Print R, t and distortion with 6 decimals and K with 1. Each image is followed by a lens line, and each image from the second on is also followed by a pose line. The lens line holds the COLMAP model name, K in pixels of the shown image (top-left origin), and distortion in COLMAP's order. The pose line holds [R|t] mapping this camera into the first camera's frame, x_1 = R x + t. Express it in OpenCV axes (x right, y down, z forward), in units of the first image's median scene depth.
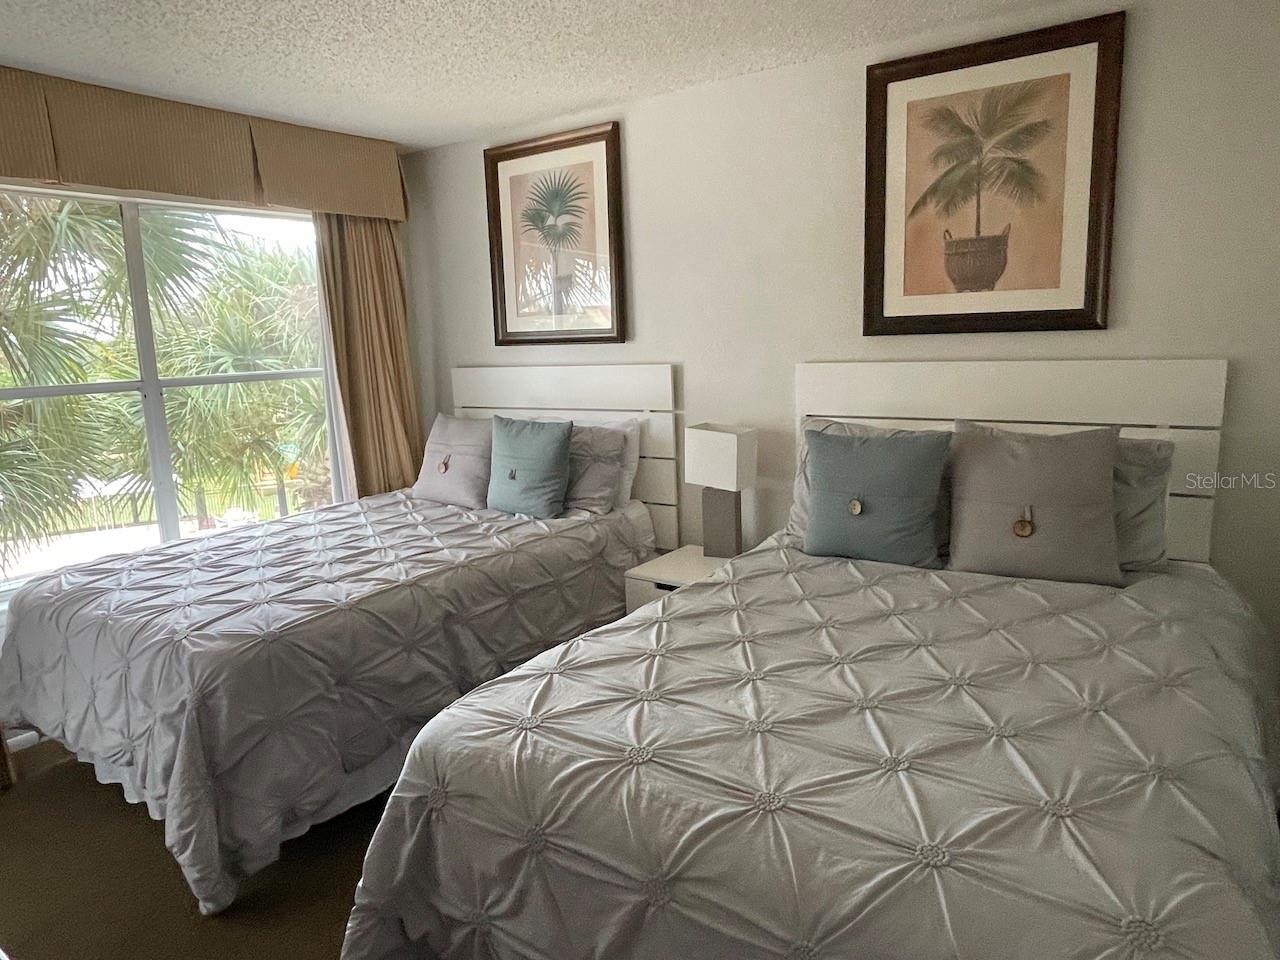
lens RADIAL K [[813.0, 0, 634.2], [0, 813.0, 473.4], [0, 0, 1]] dist [0.026059, -0.029735]
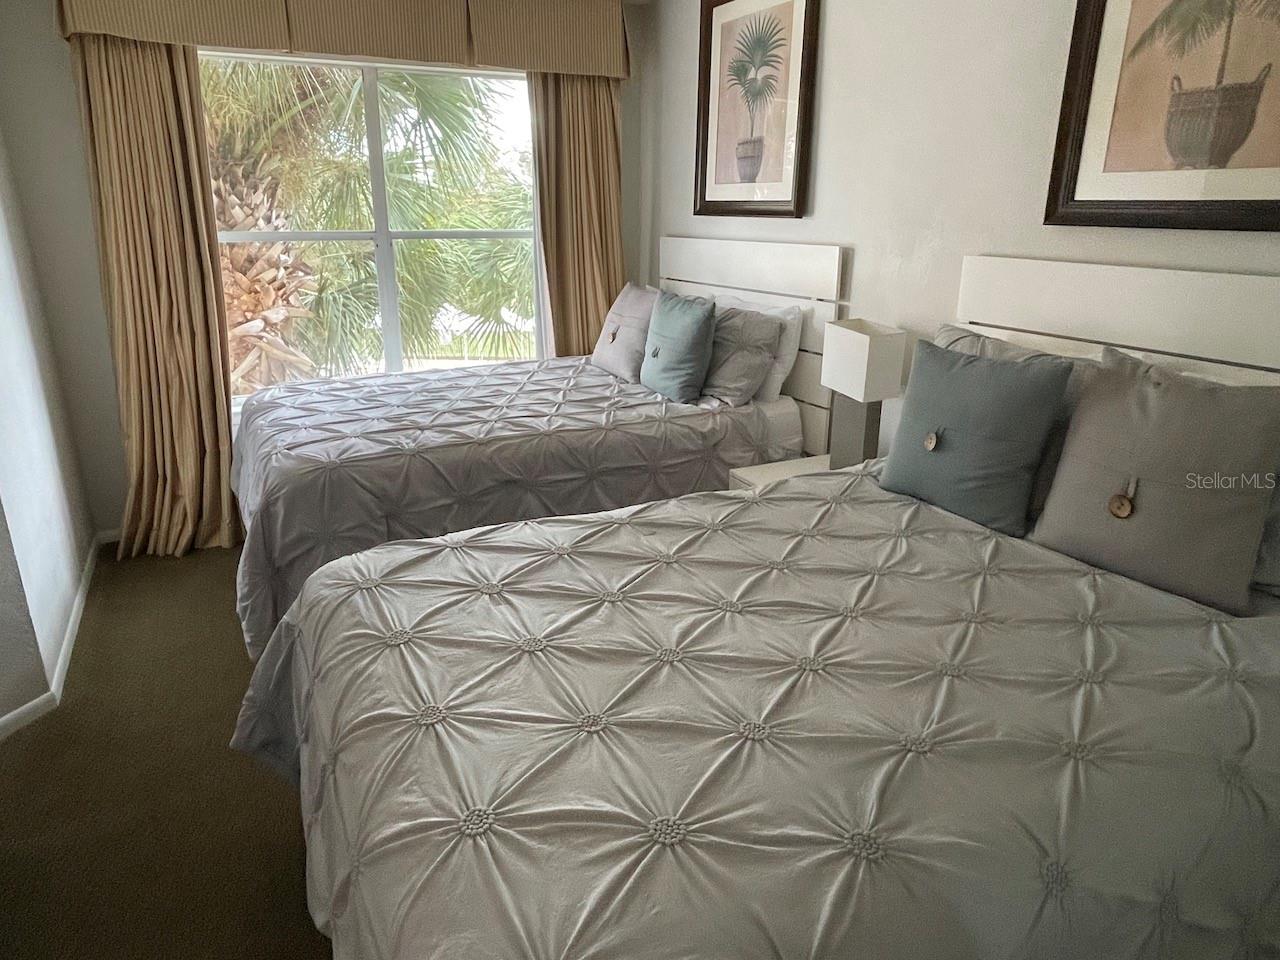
lens RADIAL K [[813.0, 0, 634.2], [0, 813.0, 473.4], [0, 0, 1]] dist [0.026059, -0.029735]
pose [[0.884264, 0.183626, -0.429371, 0.316742], [-0.114970, 0.976750, 0.180945, -0.035111], [0.452614, -0.110638, 0.884816, 0.120982]]
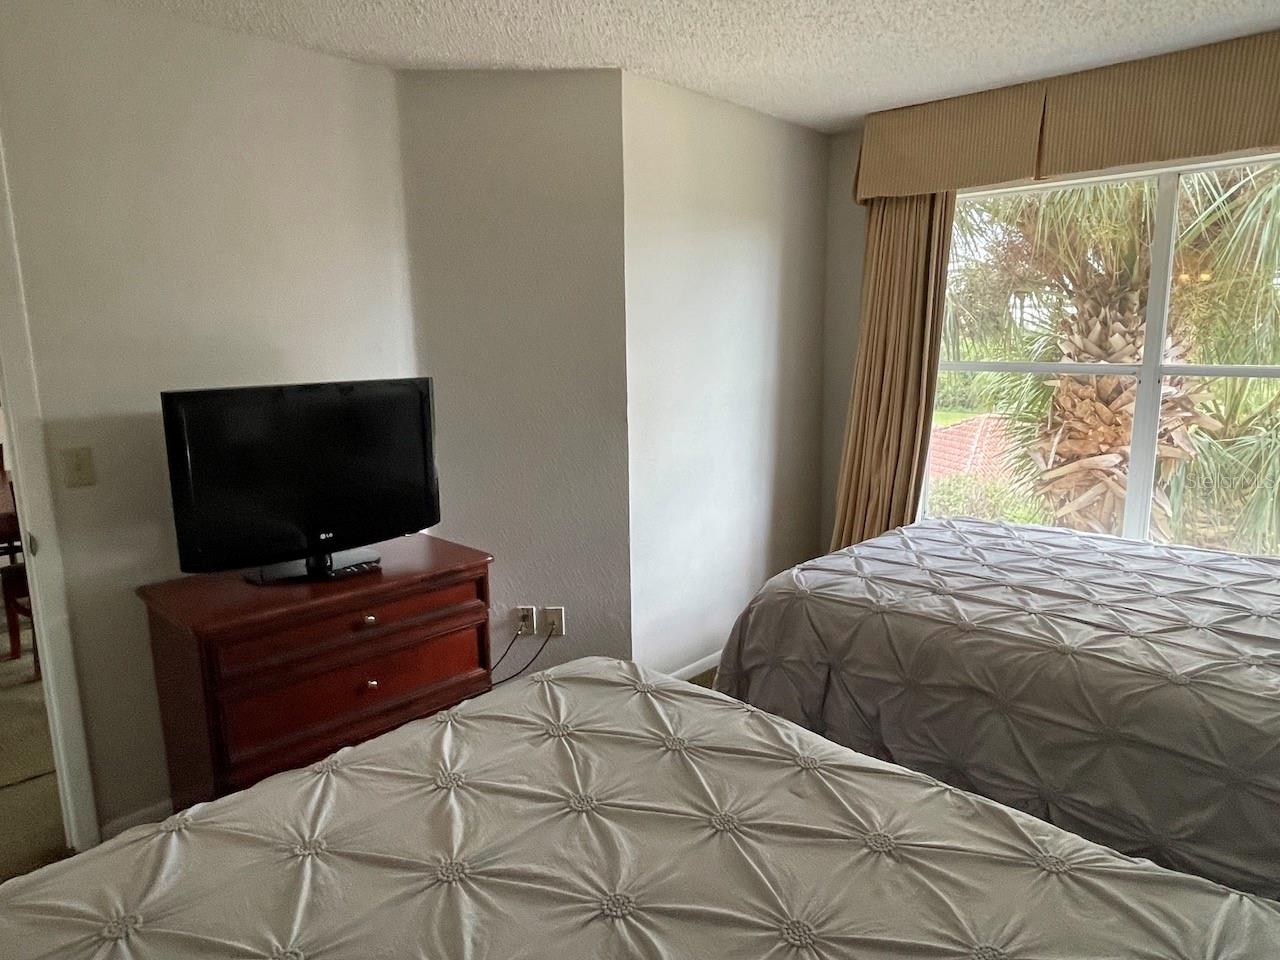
lens RADIAL K [[813.0, 0, 634.2], [0, 813.0, 473.4], [0, 0, 1]] dist [0.026059, -0.029735]
pose [[-0.142423, 0.206994, -0.967920, 0.481164], [-0.151536, 0.961801, 0.227983, -0.137597], [0.978137, 0.179145, -0.105615, 0.627176]]
